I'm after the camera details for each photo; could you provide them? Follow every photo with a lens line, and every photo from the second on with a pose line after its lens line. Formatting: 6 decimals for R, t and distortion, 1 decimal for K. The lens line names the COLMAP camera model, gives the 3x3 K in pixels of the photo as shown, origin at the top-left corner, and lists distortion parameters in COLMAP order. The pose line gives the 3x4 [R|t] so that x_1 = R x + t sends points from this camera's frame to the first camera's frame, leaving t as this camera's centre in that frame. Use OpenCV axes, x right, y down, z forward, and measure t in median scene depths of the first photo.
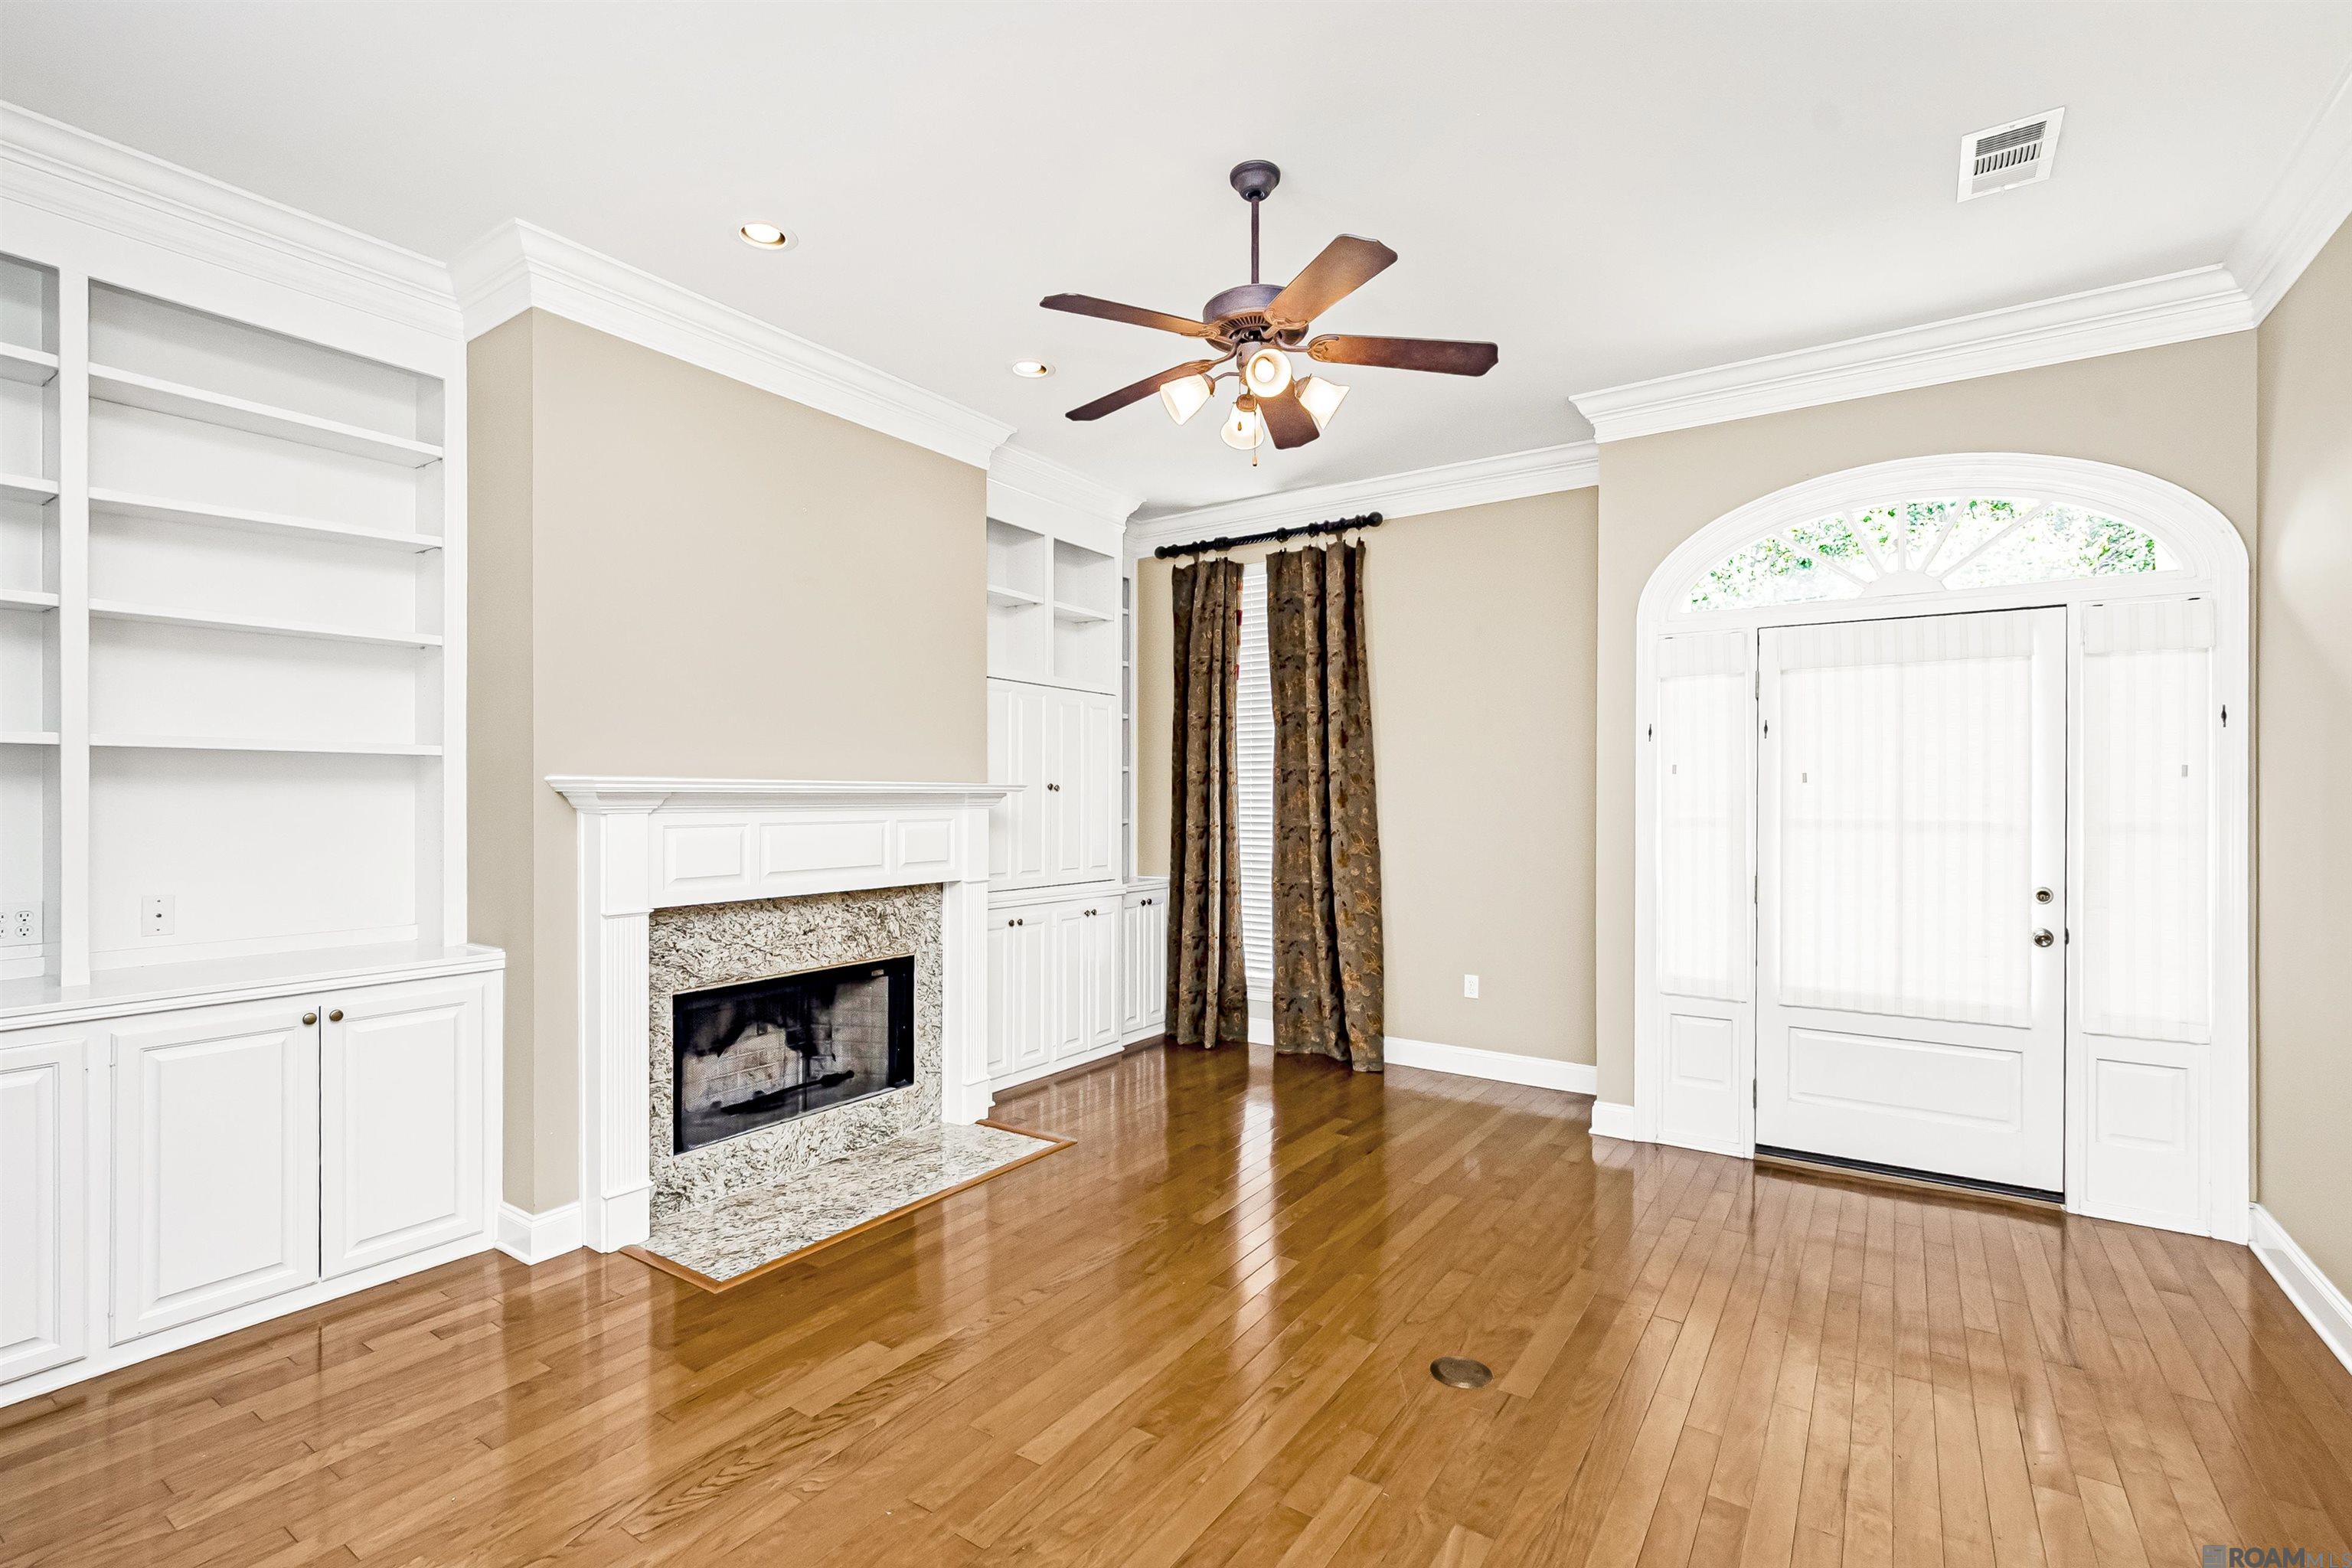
lens RADIAL K [[1063.4, 0, 1159.3], [0, 1063.4, 793.8], [0, 0, 1]] dist [-0.005338, 0.002036]
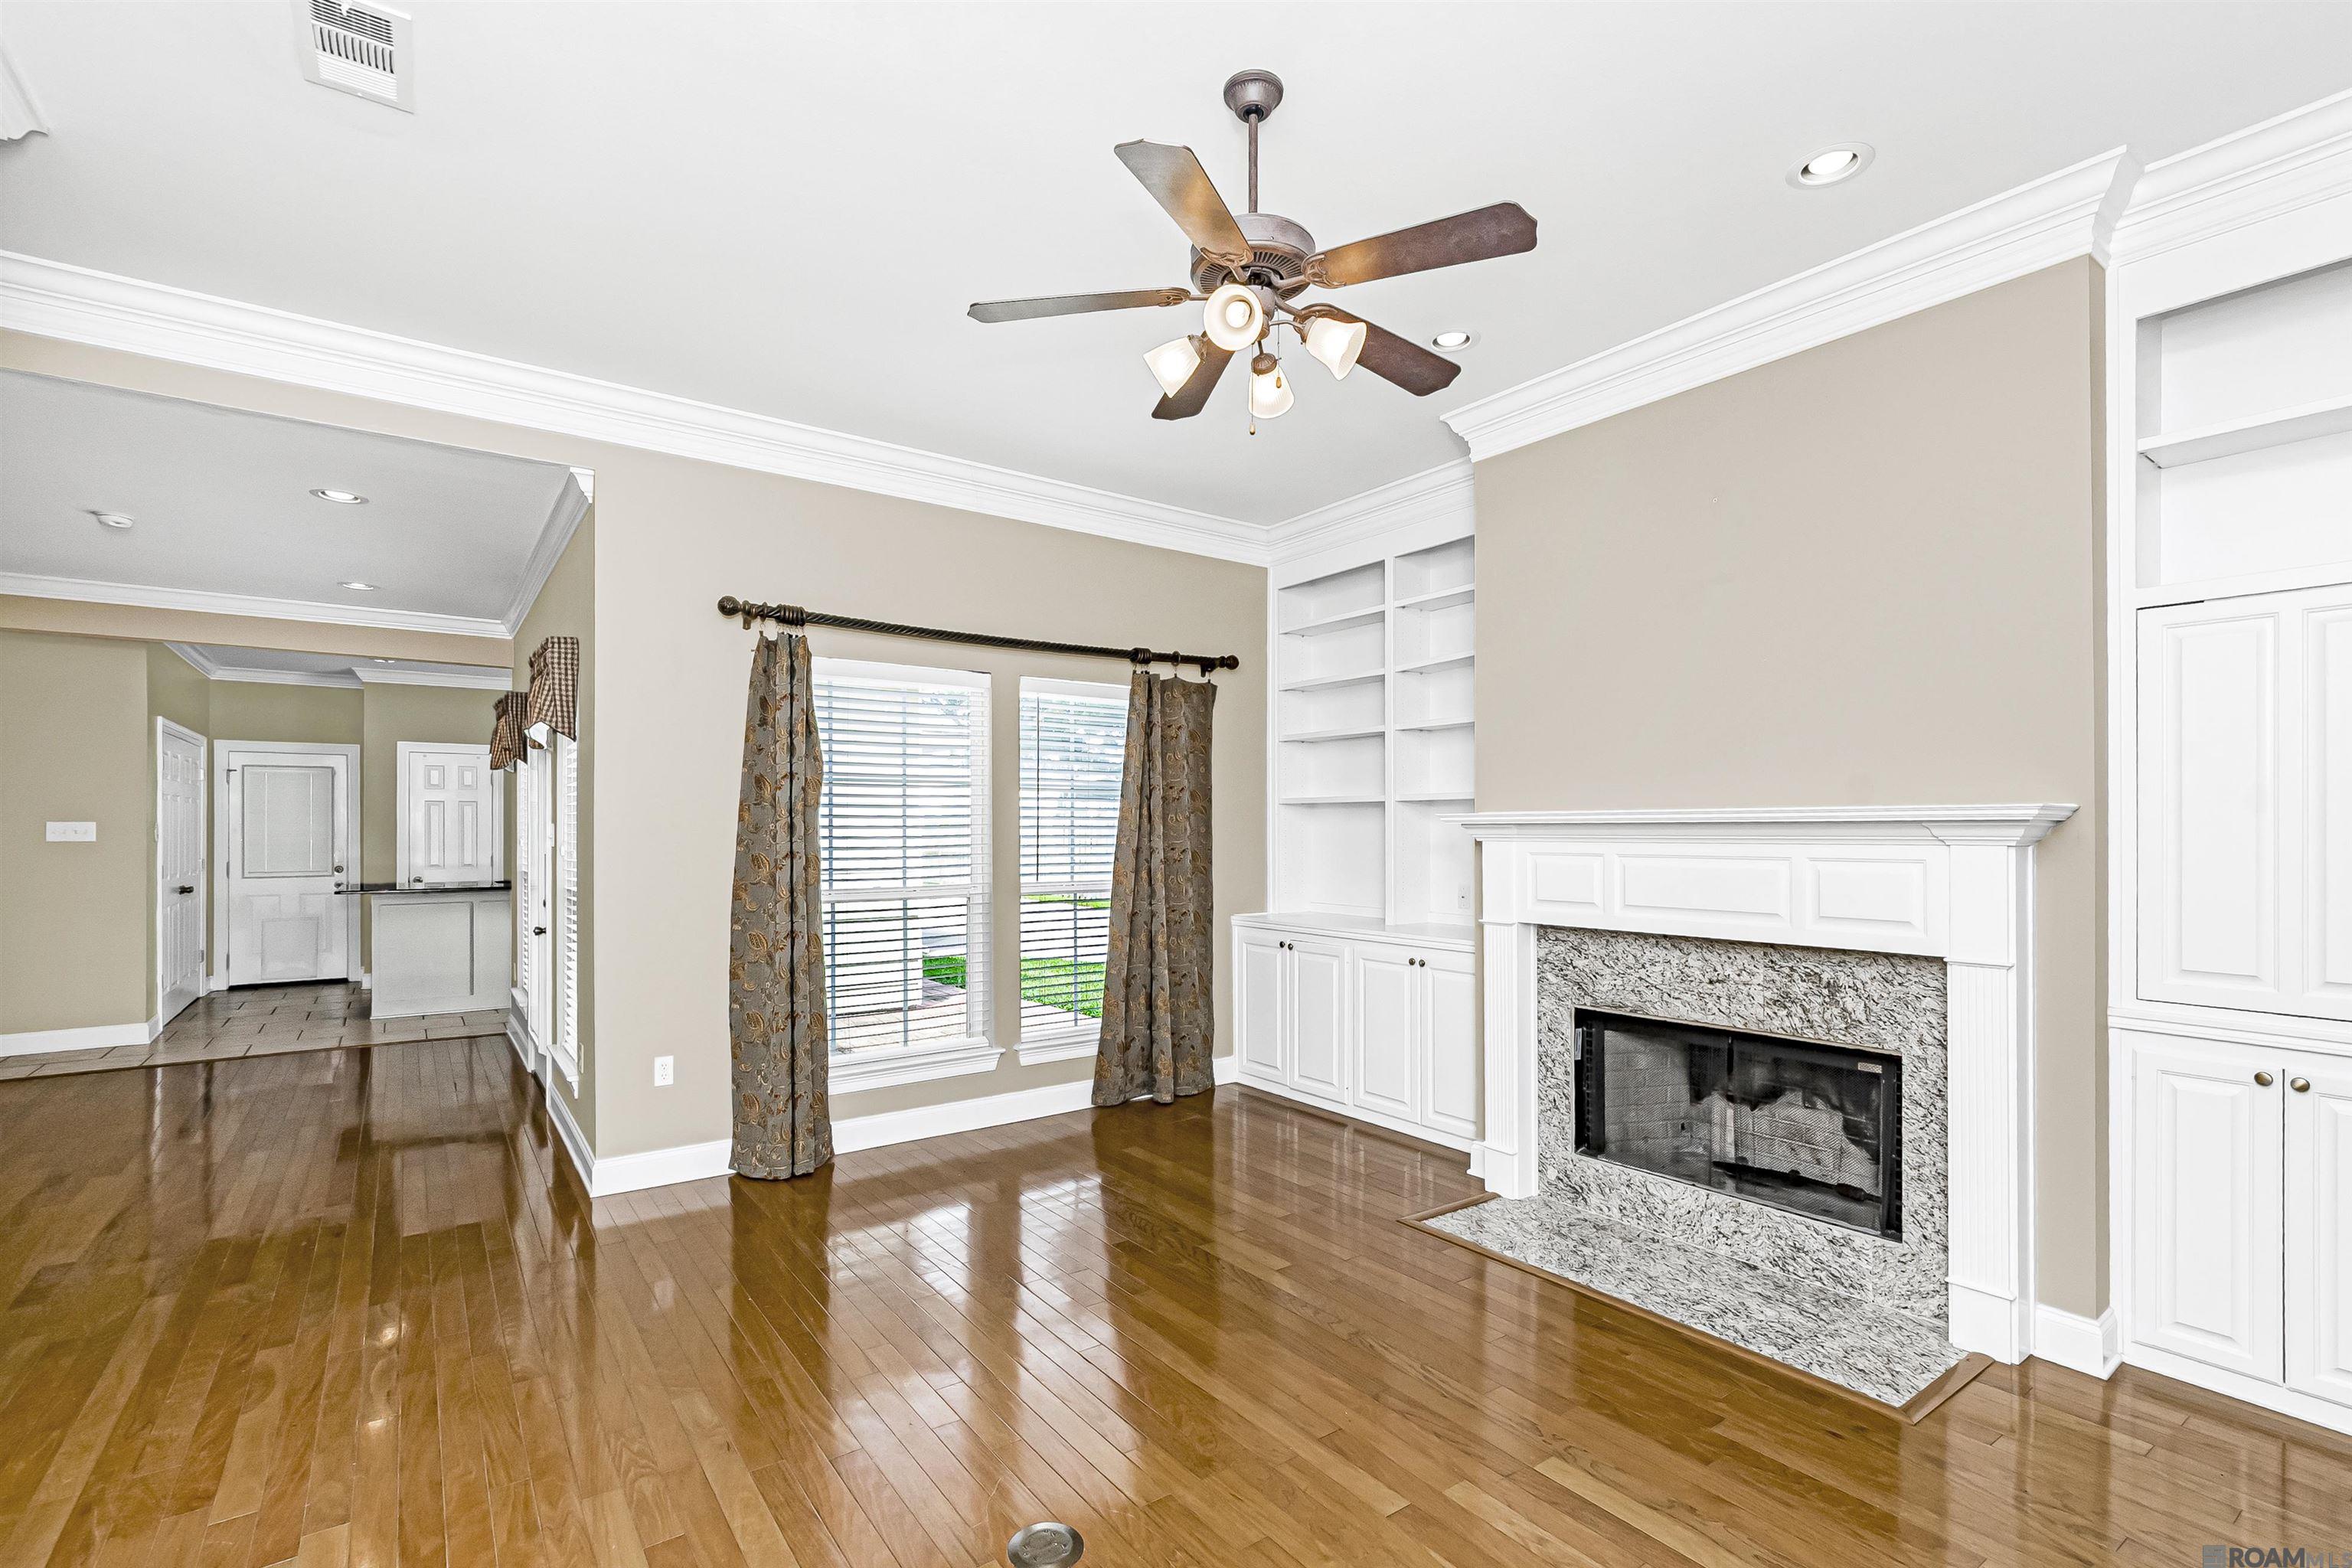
lens RADIAL K [[1063.4, 0, 1181.8], [0, 1063.4, 830.3], [0, 0, 1]] dist [-0.005338, 0.002036]
pose [[-0.329794, 0.002553, -0.944049, 0.623914], [0.004322, 0.999990, 0.001194, 0.003013], [0.944043, -0.003686, -0.329802, 0.857692]]
